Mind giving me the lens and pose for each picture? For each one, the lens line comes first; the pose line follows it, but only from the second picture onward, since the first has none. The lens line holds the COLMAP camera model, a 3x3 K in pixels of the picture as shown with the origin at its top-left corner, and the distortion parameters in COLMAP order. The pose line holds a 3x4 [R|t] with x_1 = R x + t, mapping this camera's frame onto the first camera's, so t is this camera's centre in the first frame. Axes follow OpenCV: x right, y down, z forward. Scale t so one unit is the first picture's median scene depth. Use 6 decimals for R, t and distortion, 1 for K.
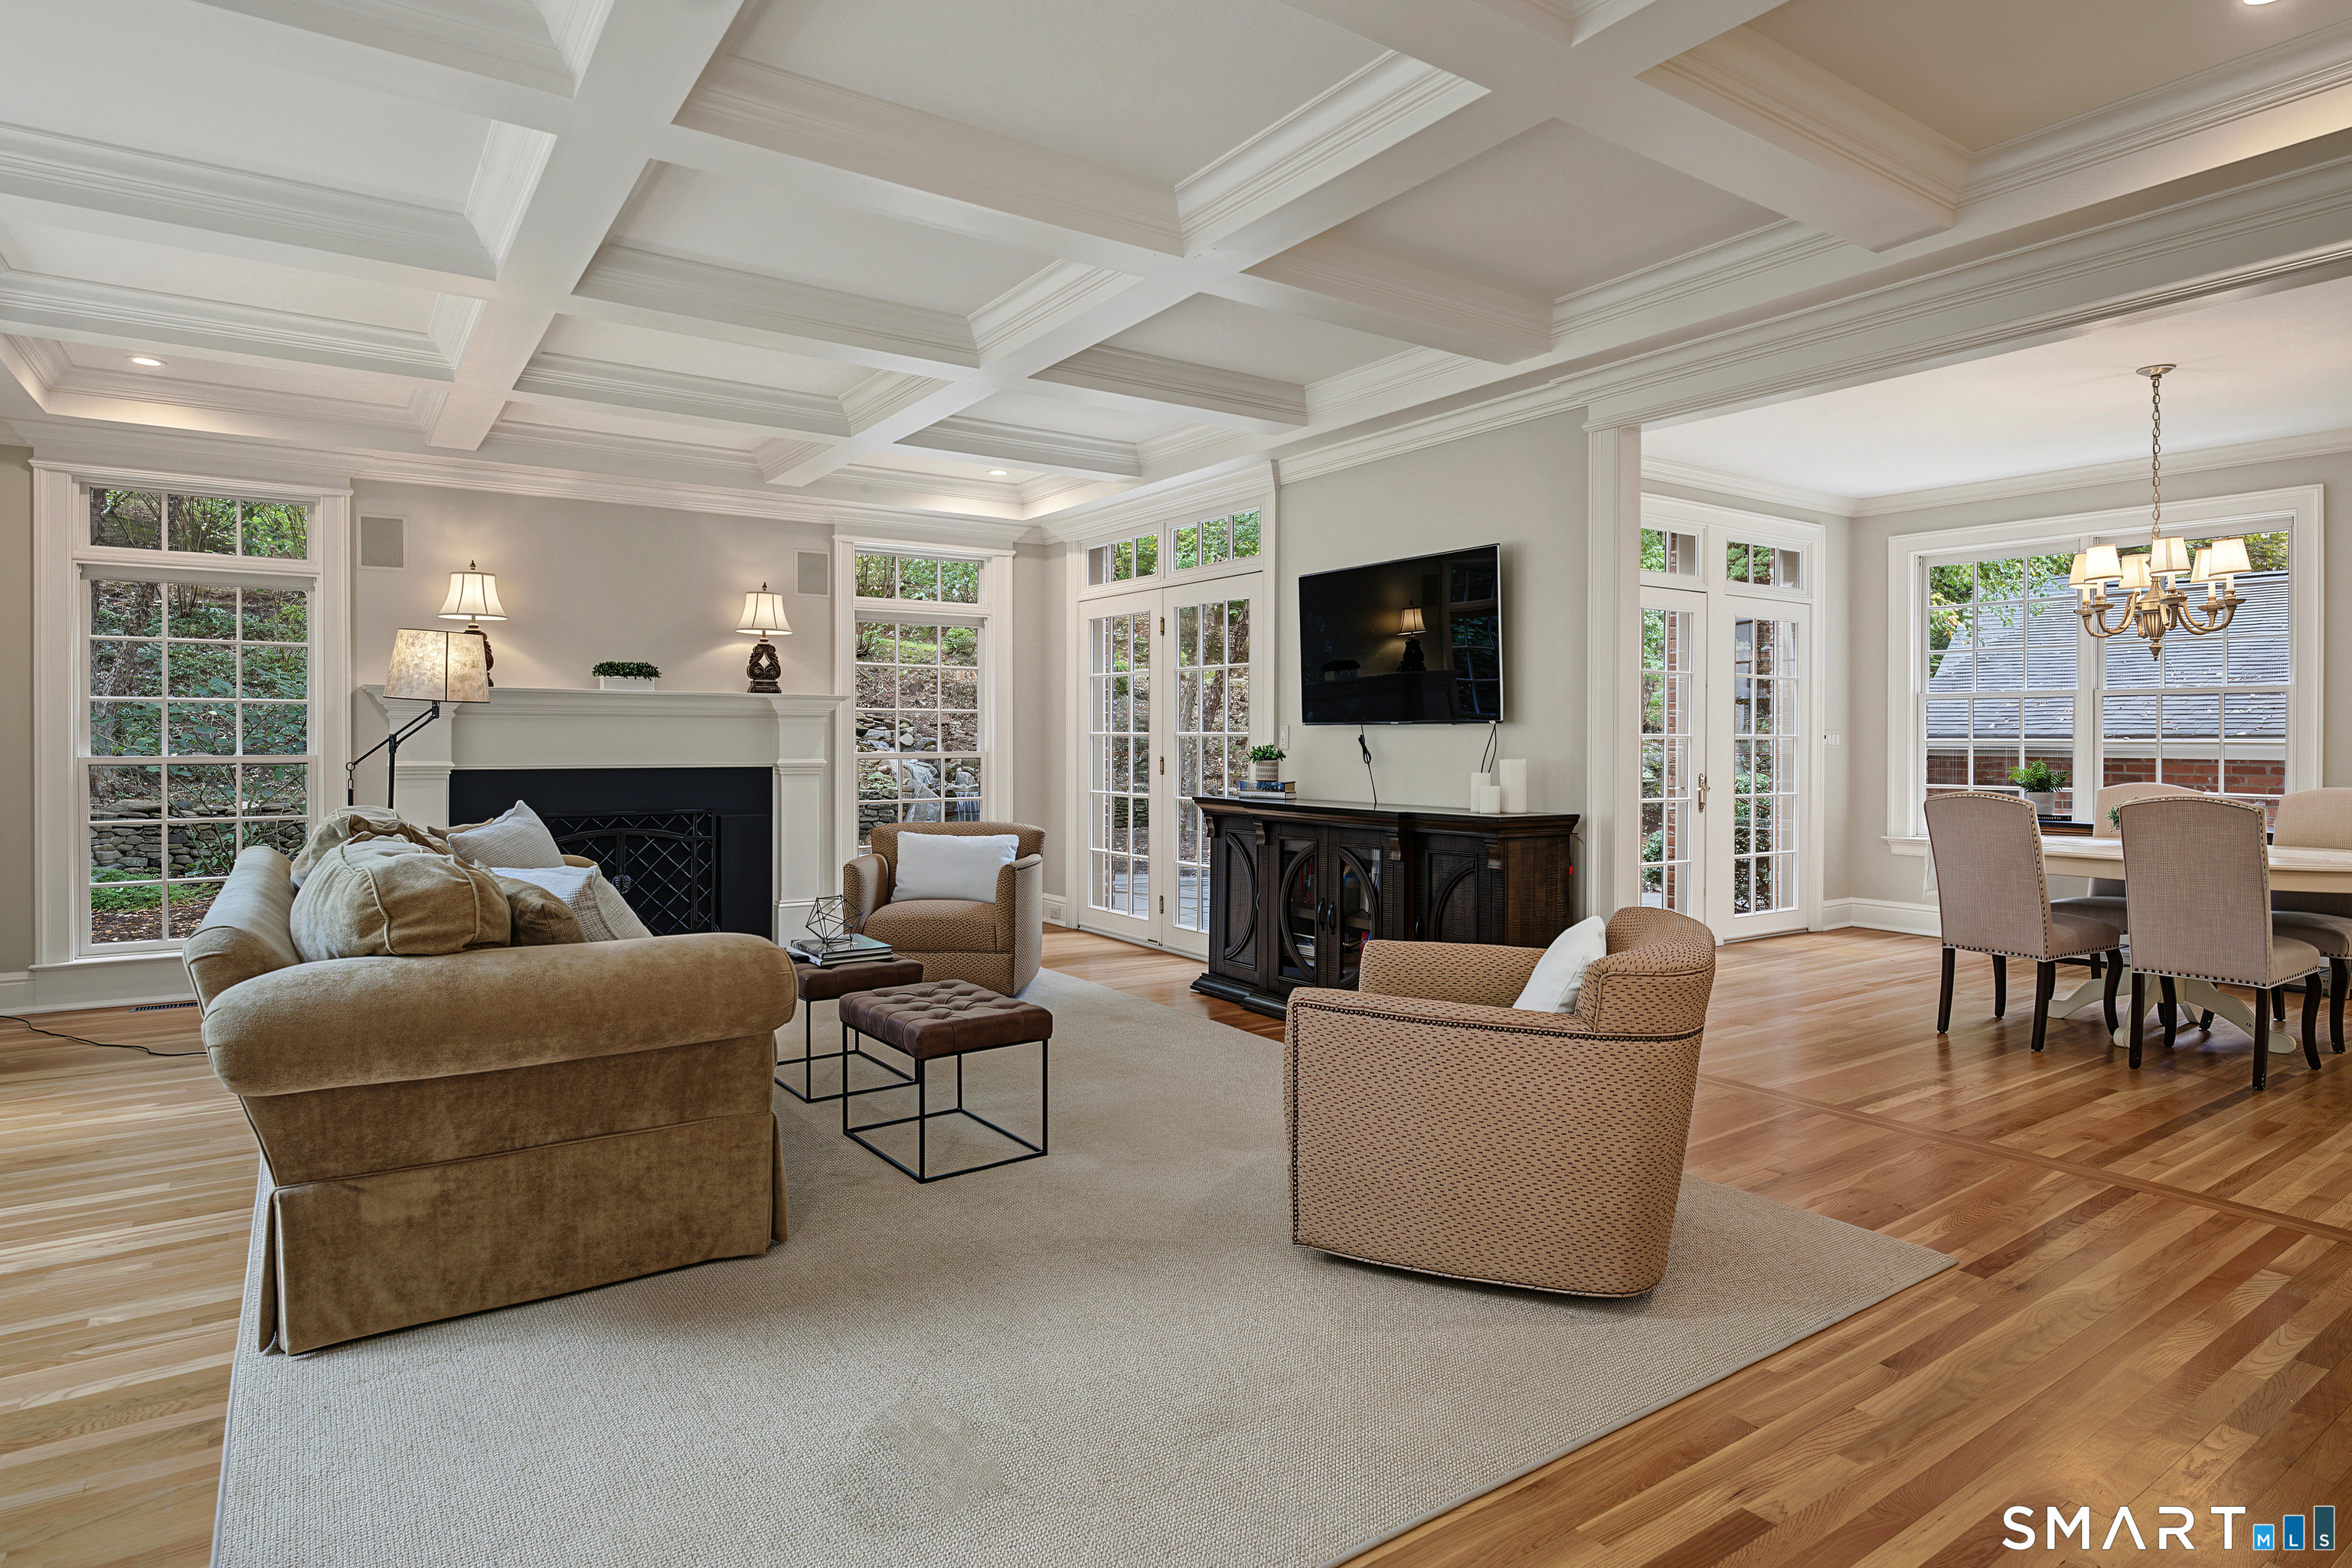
lens RADIAL K [[1266.0, 0, 1156.3], [0, 1266.0, 745.7], [0, 0, 1]] dist [-0.001077, -0.010675]
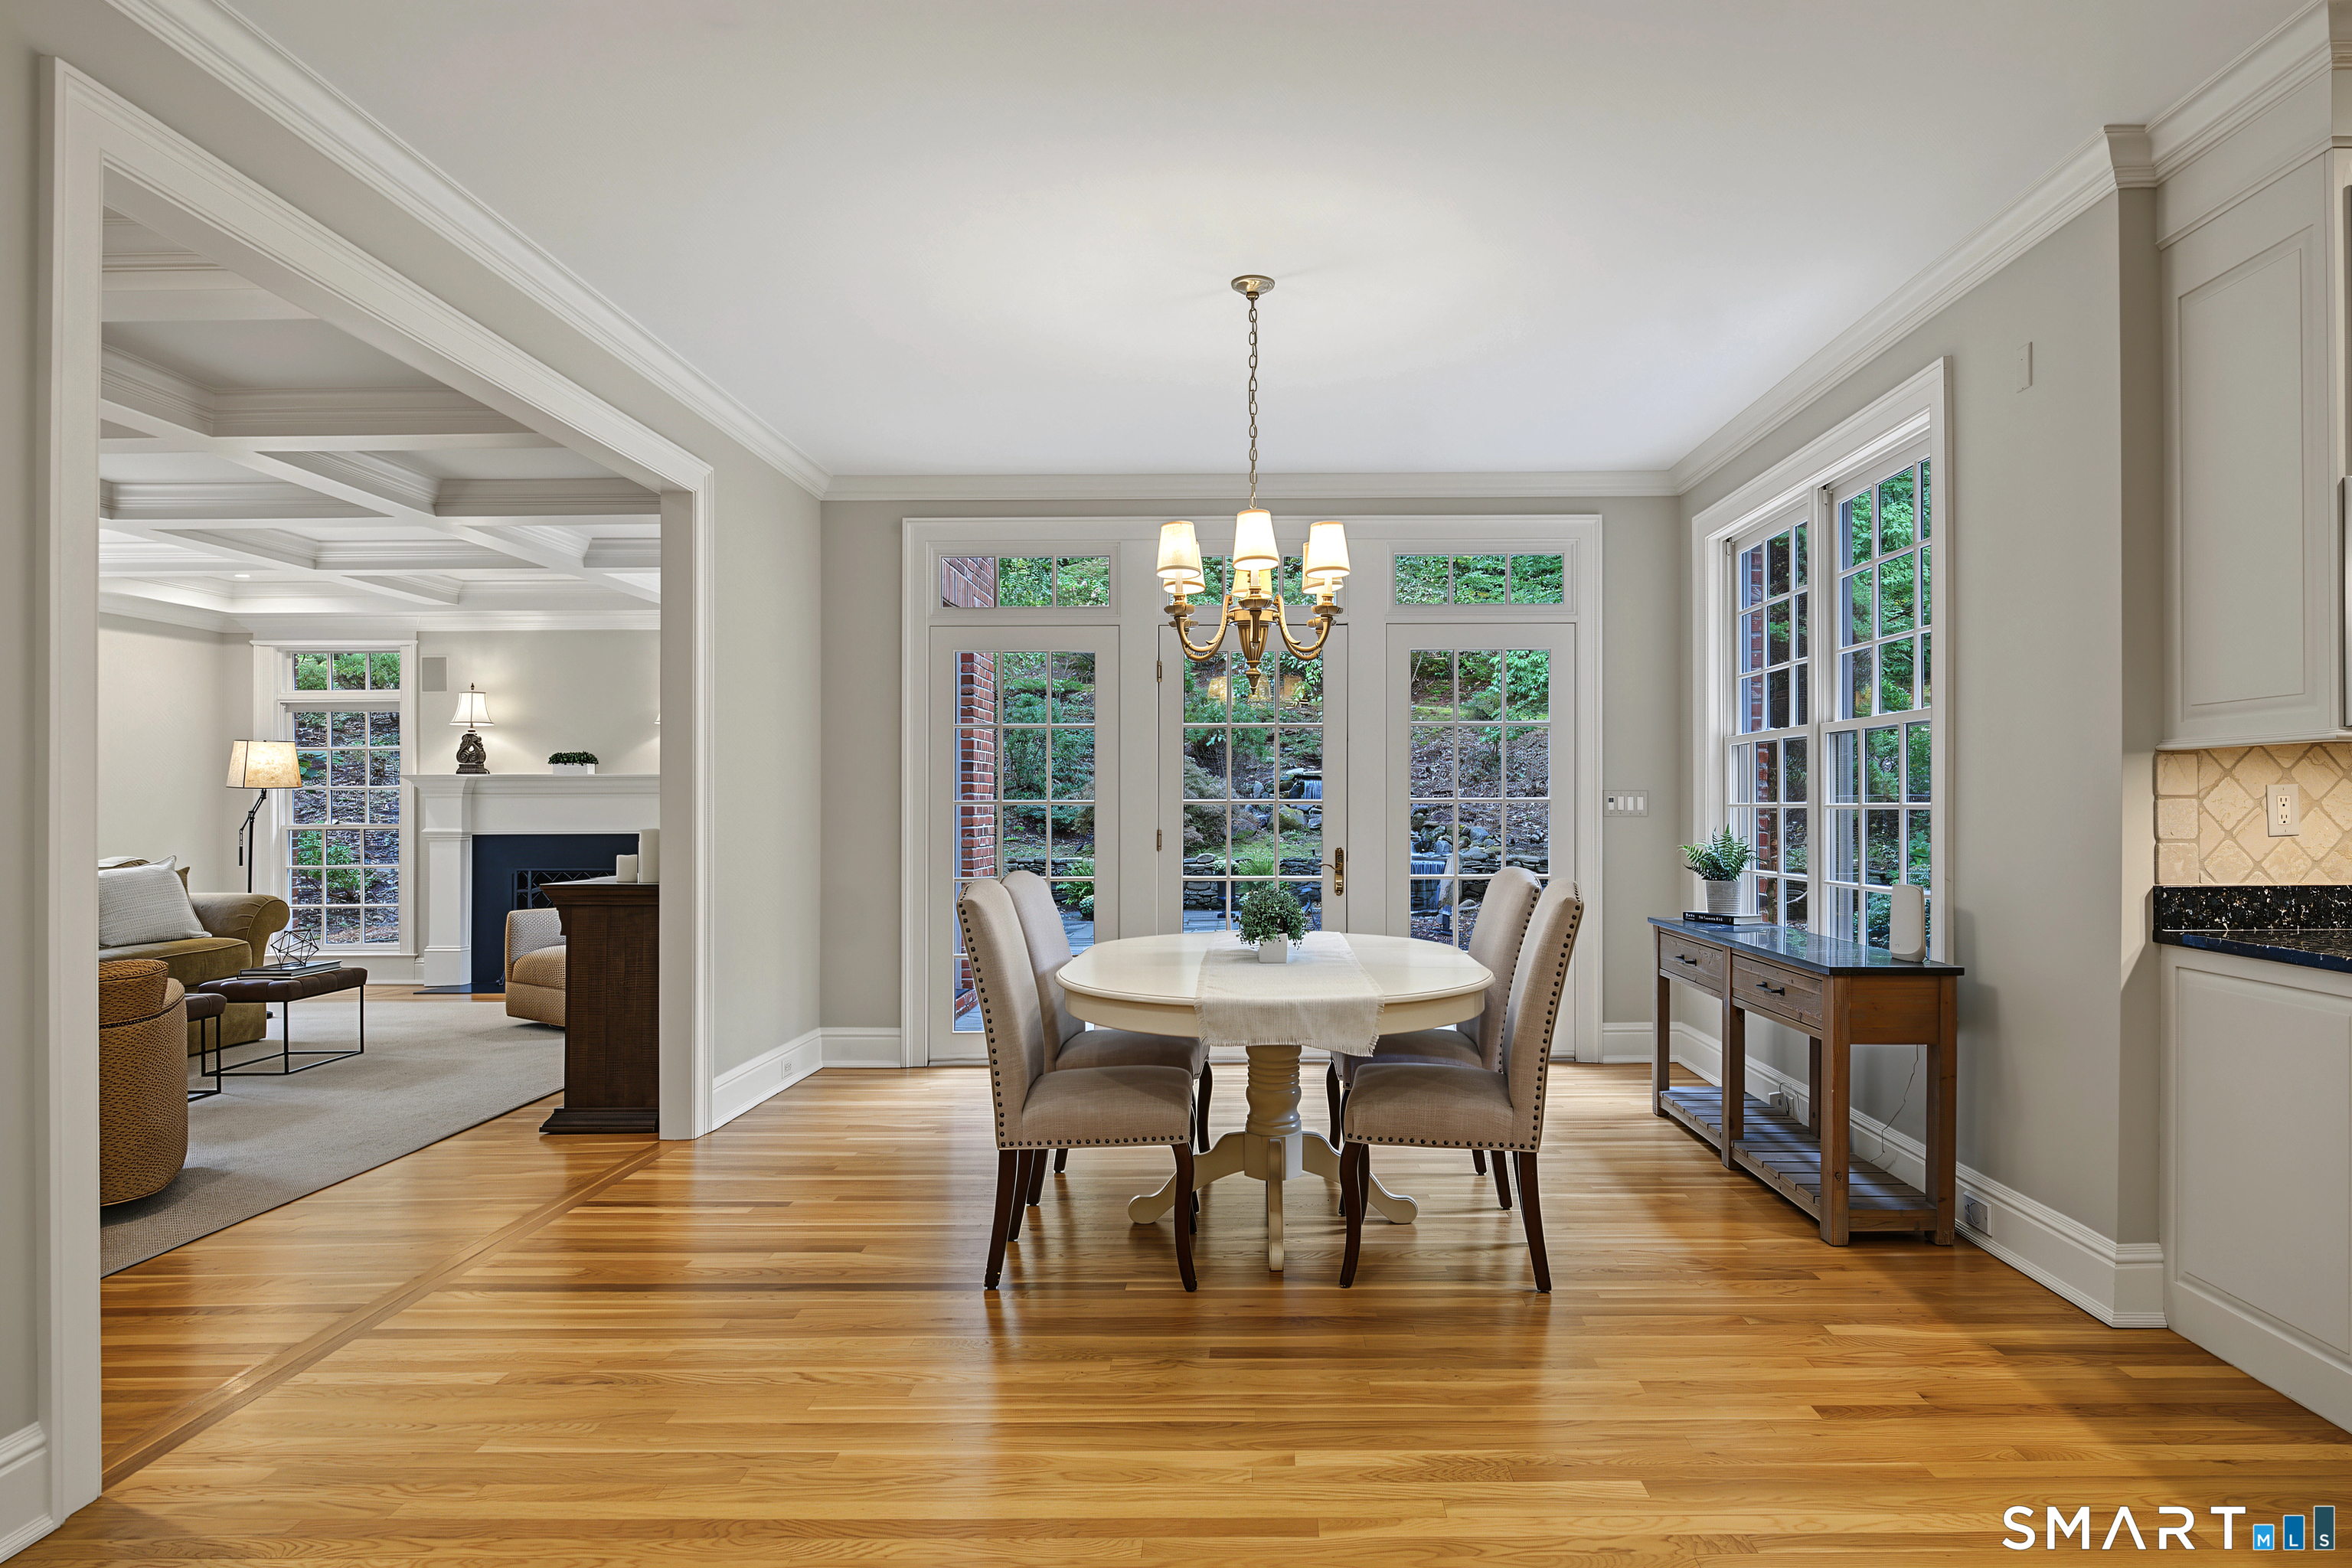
lens RADIAL K [[1266.0, 0, 1170.9], [0, 1266.0, 790.8], [0, 0, 1]] dist [-0.001077, -0.010675]
pose [[0.824607, -0.013995, -0.565533, 0.957733], [0.002896, 0.999785, -0.020520, 0.002689], [0.565698, 0.015283, 0.824471, 0.318965]]
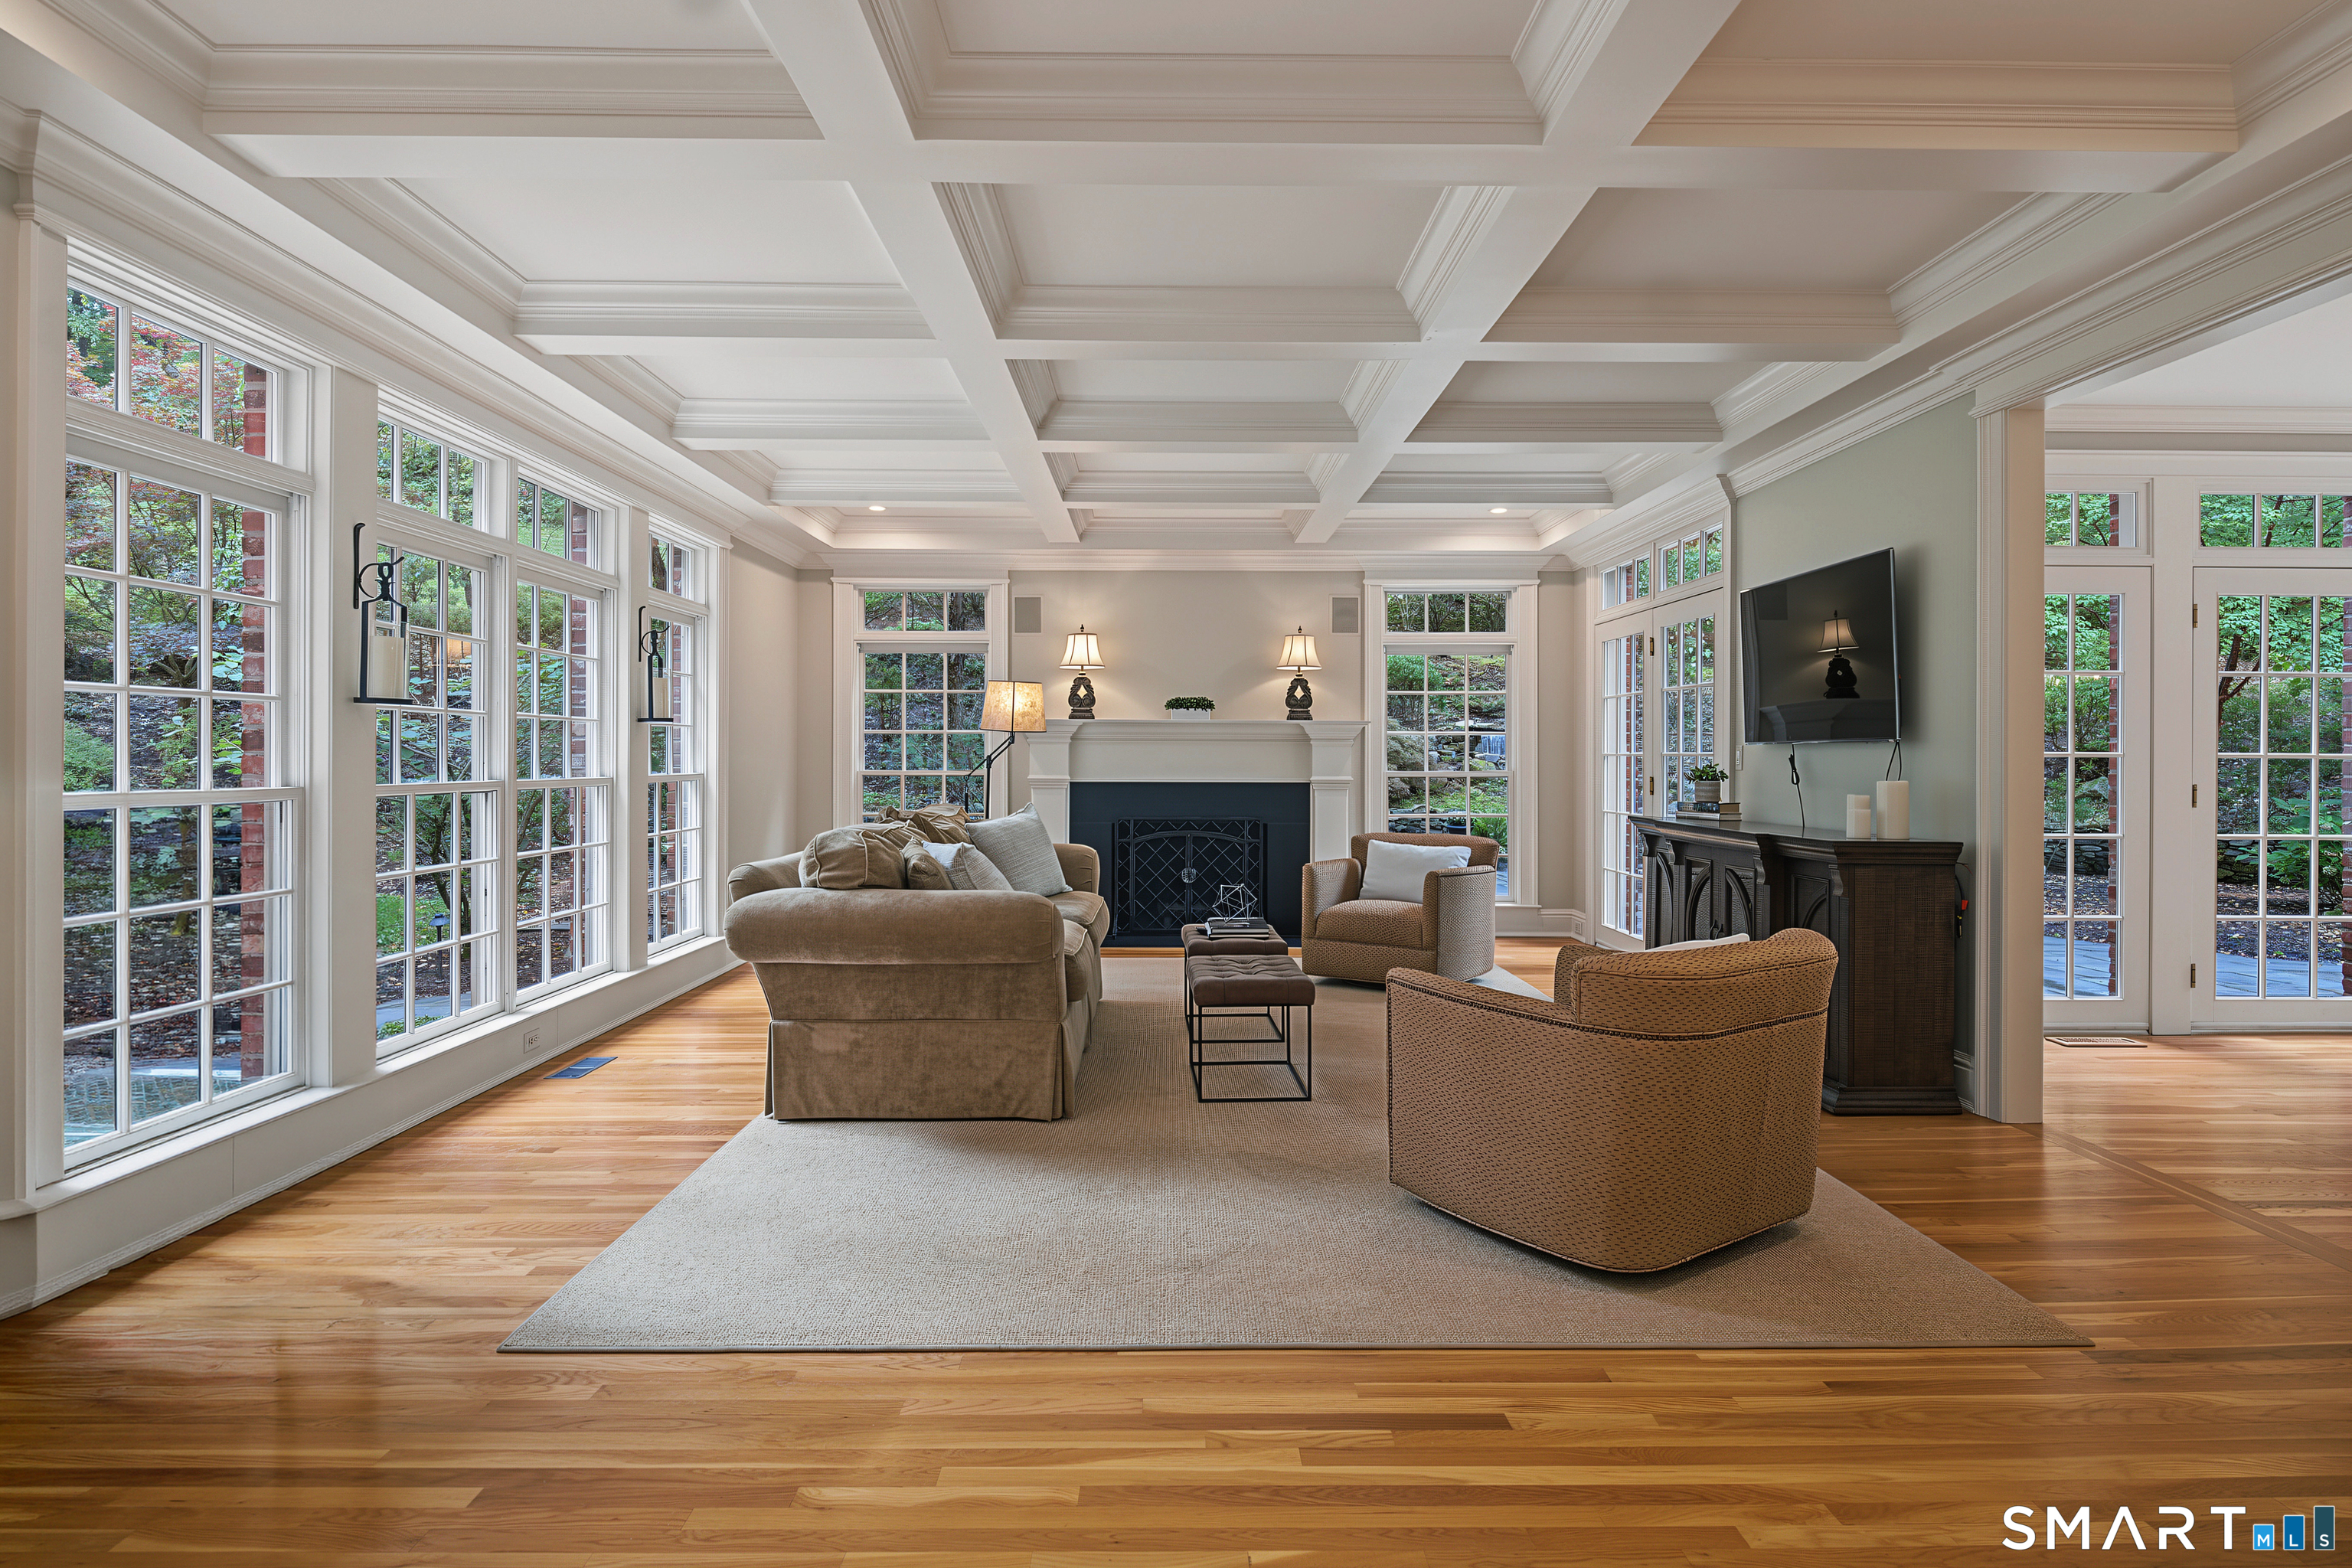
lens RADIAL K [[1266.0, 0, 1174.3], [0, 1266.0, 761.1], [0, 0, 1]] dist [-0.001077, -0.010675]
pose [[0.829649, 0.001613, -0.558283, 0.308701], [-0.004279, 0.999985, -0.003471, 0.001629], [0.558269, 0.005268, 0.829644, -0.052275]]
